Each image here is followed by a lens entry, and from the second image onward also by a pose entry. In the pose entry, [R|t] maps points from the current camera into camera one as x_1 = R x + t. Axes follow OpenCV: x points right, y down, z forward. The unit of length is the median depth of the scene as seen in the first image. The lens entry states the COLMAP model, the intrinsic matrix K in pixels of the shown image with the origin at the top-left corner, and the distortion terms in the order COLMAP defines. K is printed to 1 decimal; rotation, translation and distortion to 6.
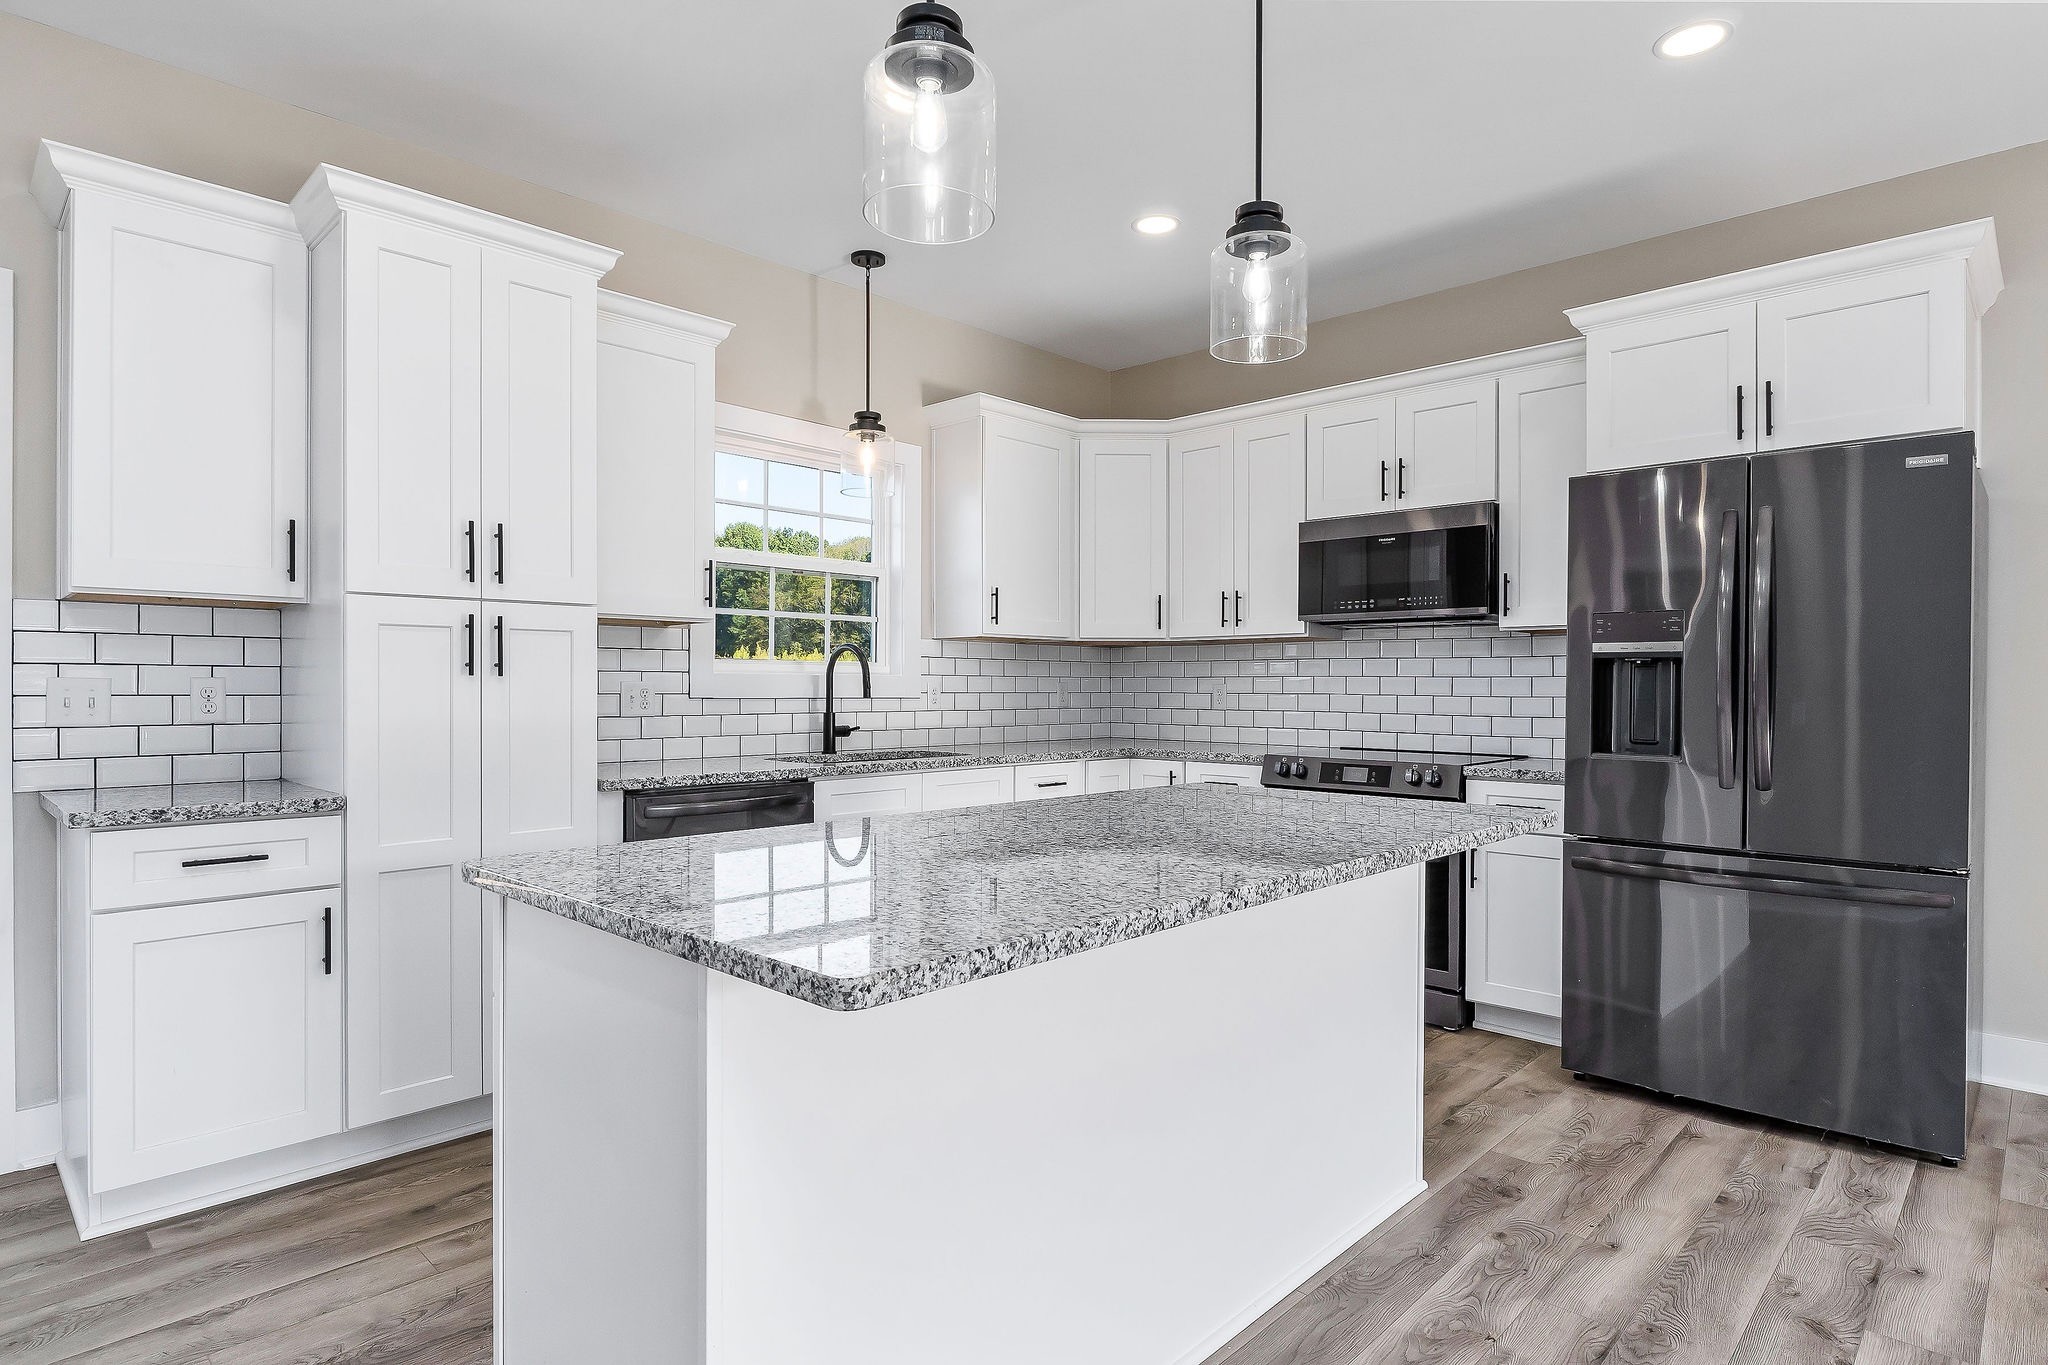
lens RADIAL K [[1073.3, 0, 1026.1], [0, 1073.3, 690.9], [0, 0, 1]] dist [-0.001383, 0.000264]
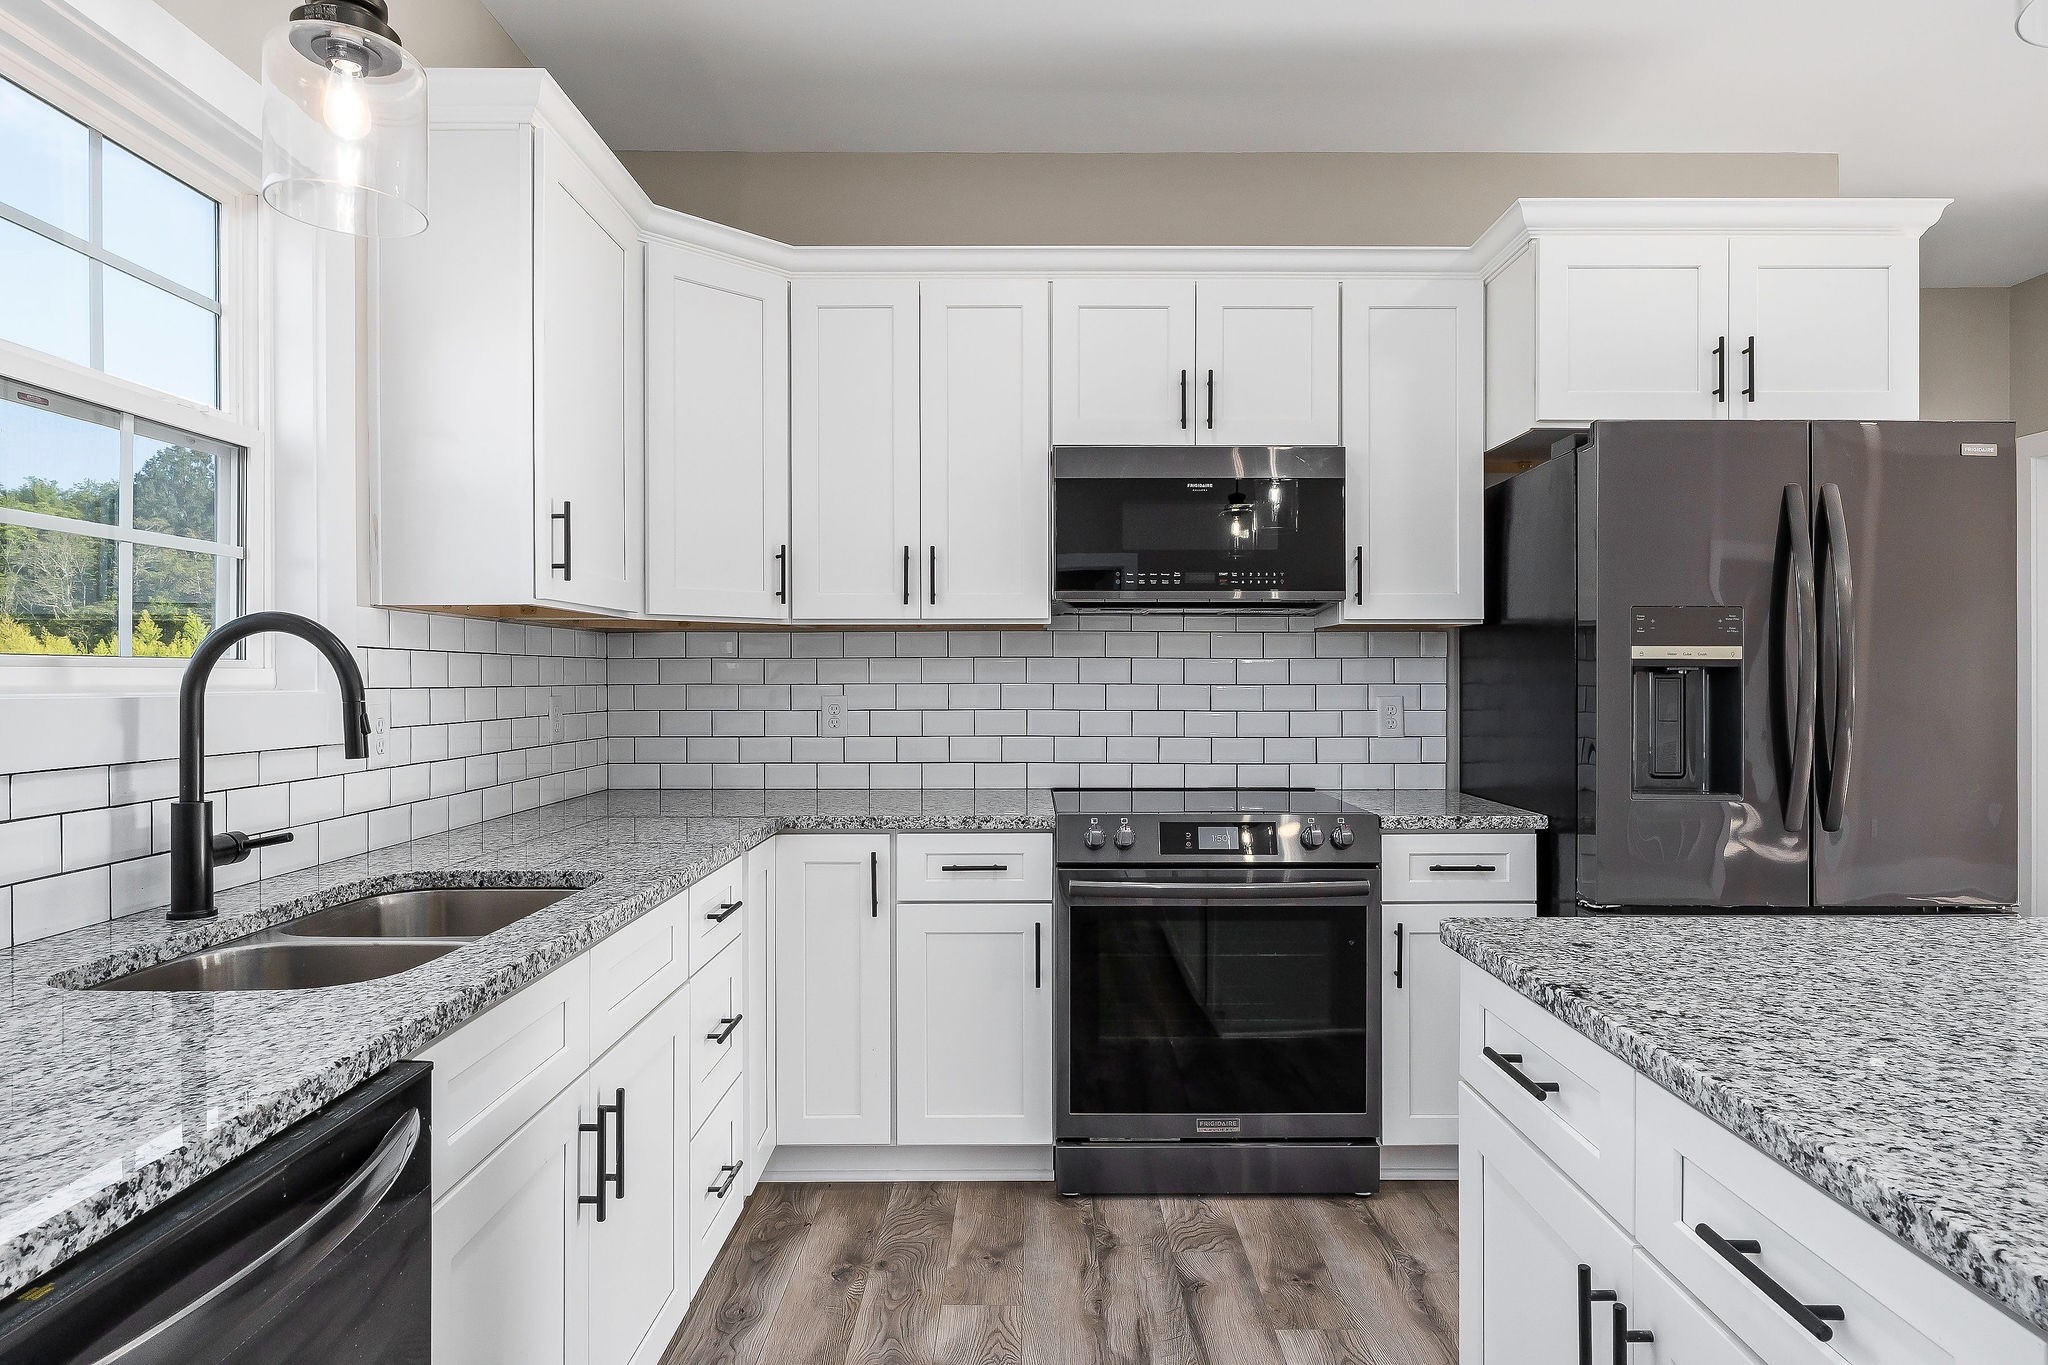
lens RADIAL K [[1165.0, 0, 1024.8], [0, 1165.0, 678.4], [0, 0, 1]] dist [-0.001994, 0.000800]
pose [[0.723144, -0.004650, 0.690682, -0.249285], [0.006647, 0.999978, -0.000227, -0.018328], [-0.690665, 0.004755, 0.723159, 0.526682]]
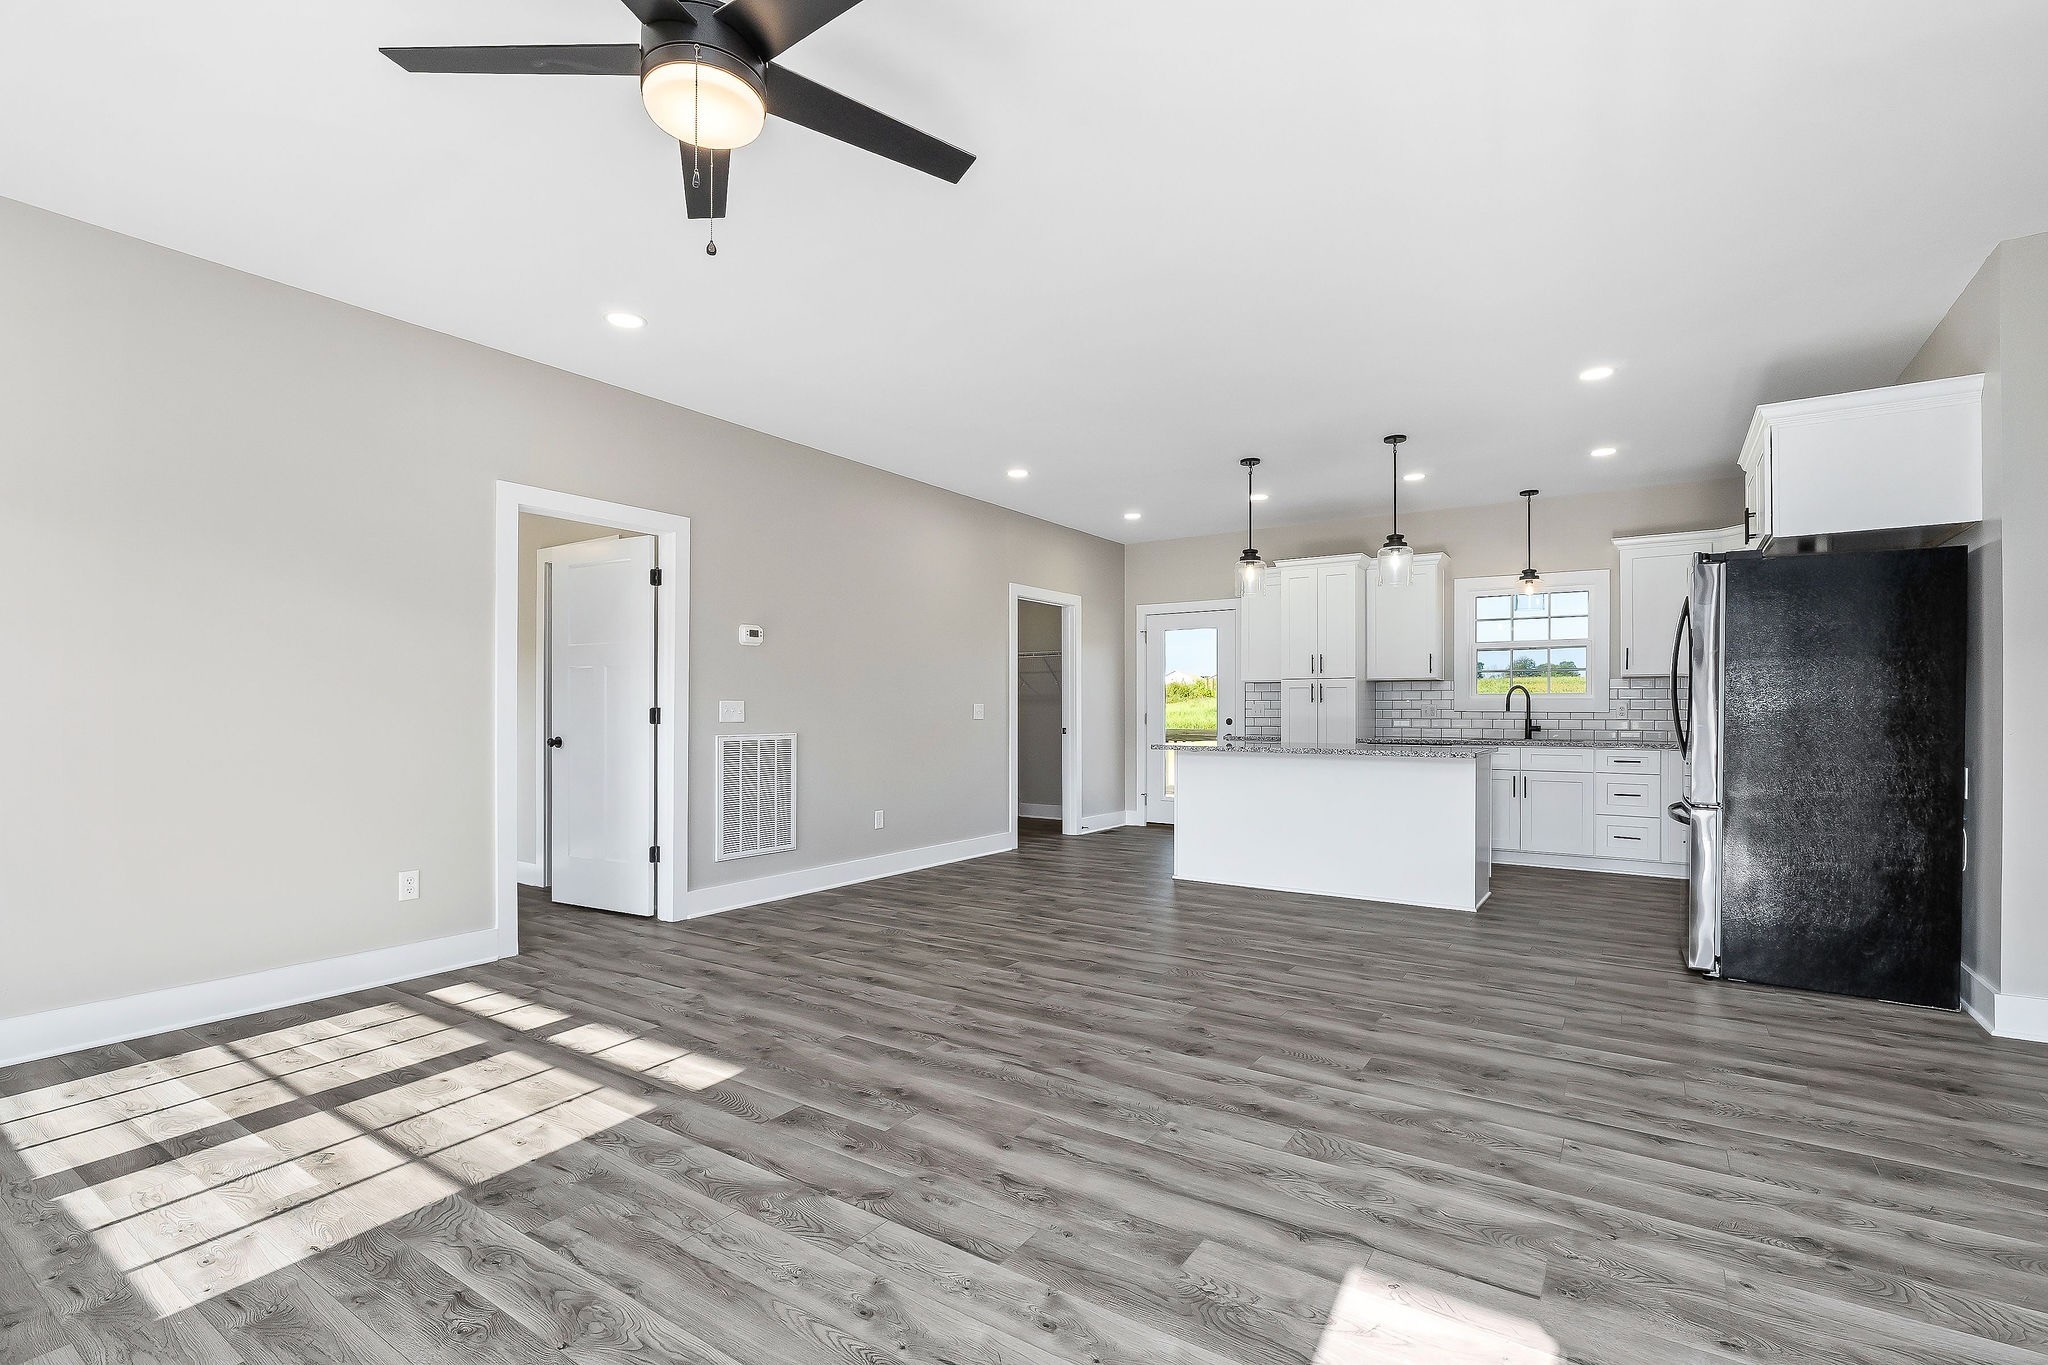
lens RADIAL K [[916.4, 0, 1025.5], [0, 916.4, 703.3], [0, 0, 1]] dist [0.016137, 0.000122]
pose [[0.166030, -0.007189, -0.986094, 1.342854], [-0.004831, 0.999955, -0.008103, 0.009367], [0.986109, 0.006109, 0.165988, -0.204089]]
